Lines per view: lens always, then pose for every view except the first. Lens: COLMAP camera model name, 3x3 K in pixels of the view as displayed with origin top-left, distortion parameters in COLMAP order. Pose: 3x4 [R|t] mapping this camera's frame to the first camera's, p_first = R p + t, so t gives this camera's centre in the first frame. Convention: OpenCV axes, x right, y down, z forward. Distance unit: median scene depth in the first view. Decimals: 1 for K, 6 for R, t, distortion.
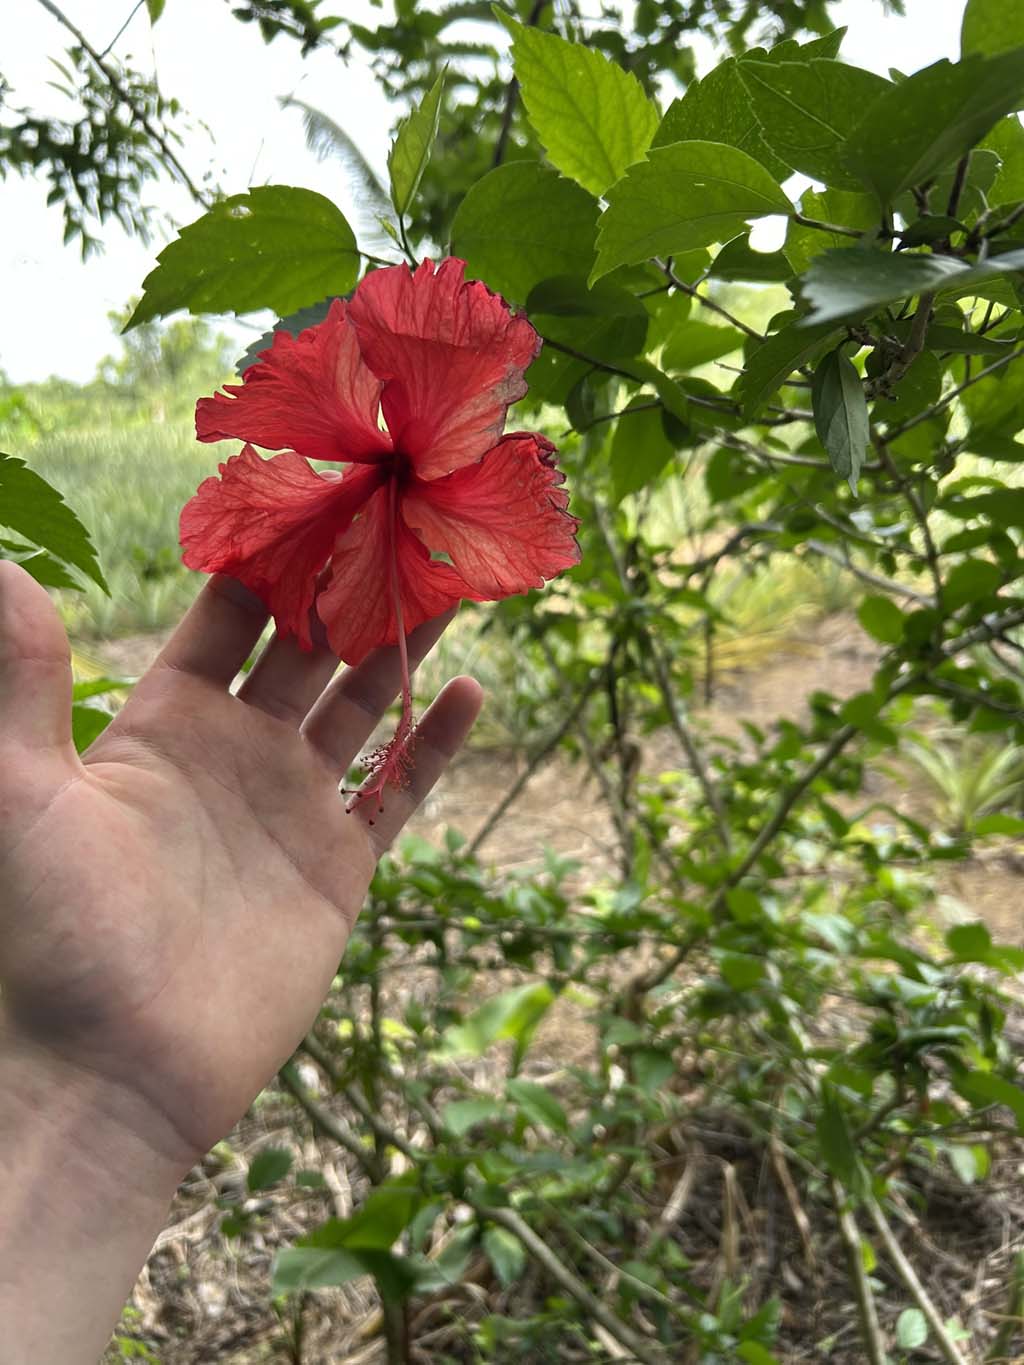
lens RADIAL K [[1094.7, 0, 512.0], [0, 1094.7, 682.5], [0, 0, 1]] dist [-0.008248, -0.010511]
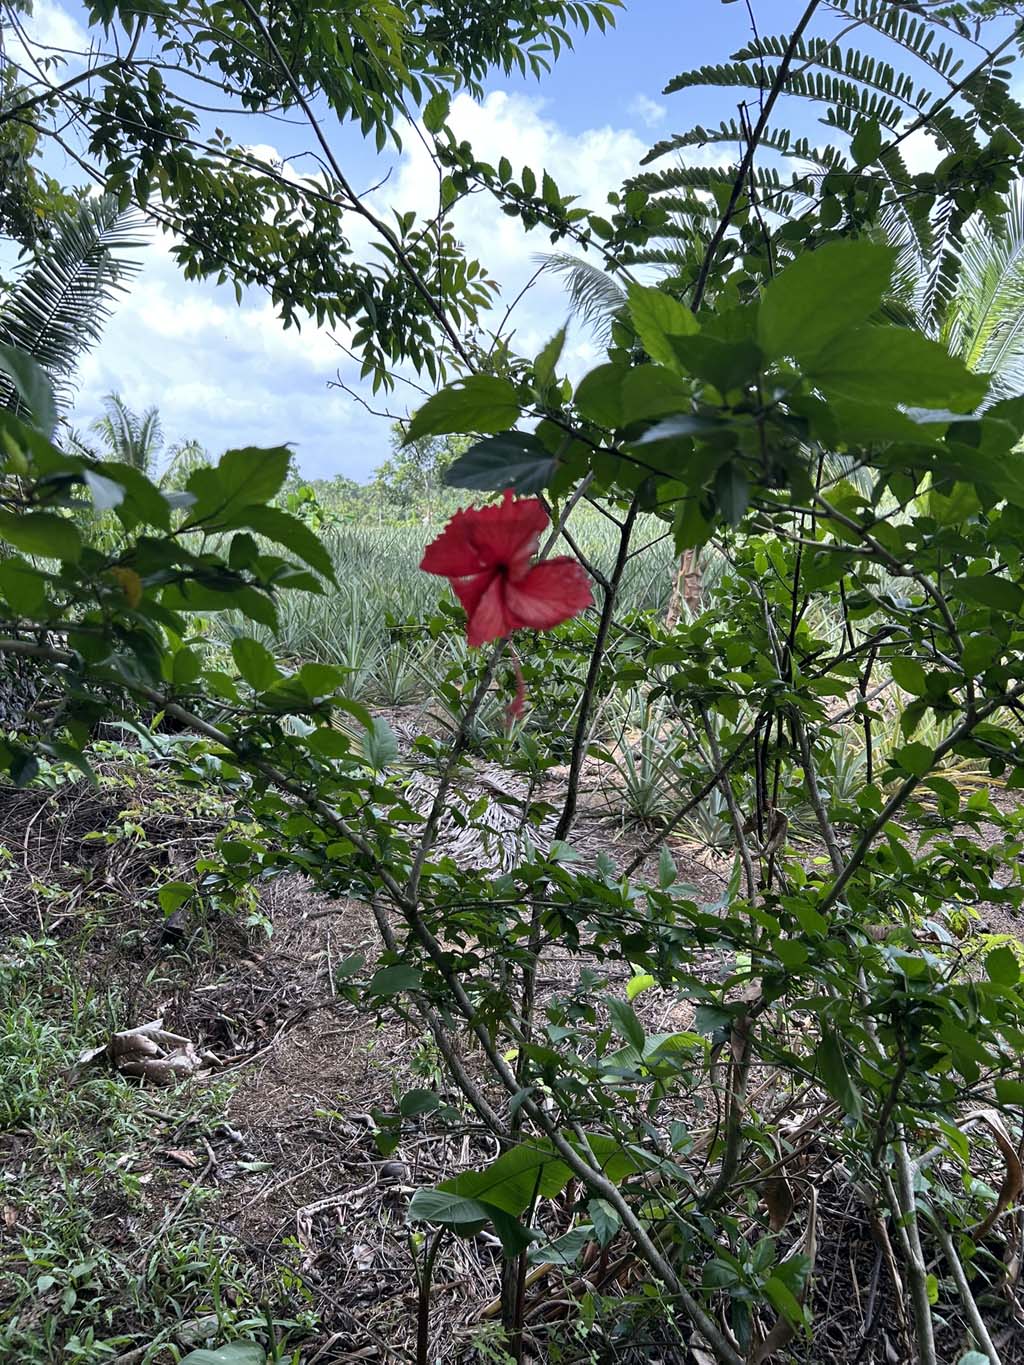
lens RADIAL K [[1094.7, 0, 512.0], [0, 1094.7, 682.5], [0, 0, 1]] dist [-0.008248, -0.010511]
pose [[0.971550, 0.091168, -0.218586, 0.076728], [-0.116372, 0.987605, -0.105329, 0.070401], [0.206274, 0.127770, 0.970116, -0.166099]]
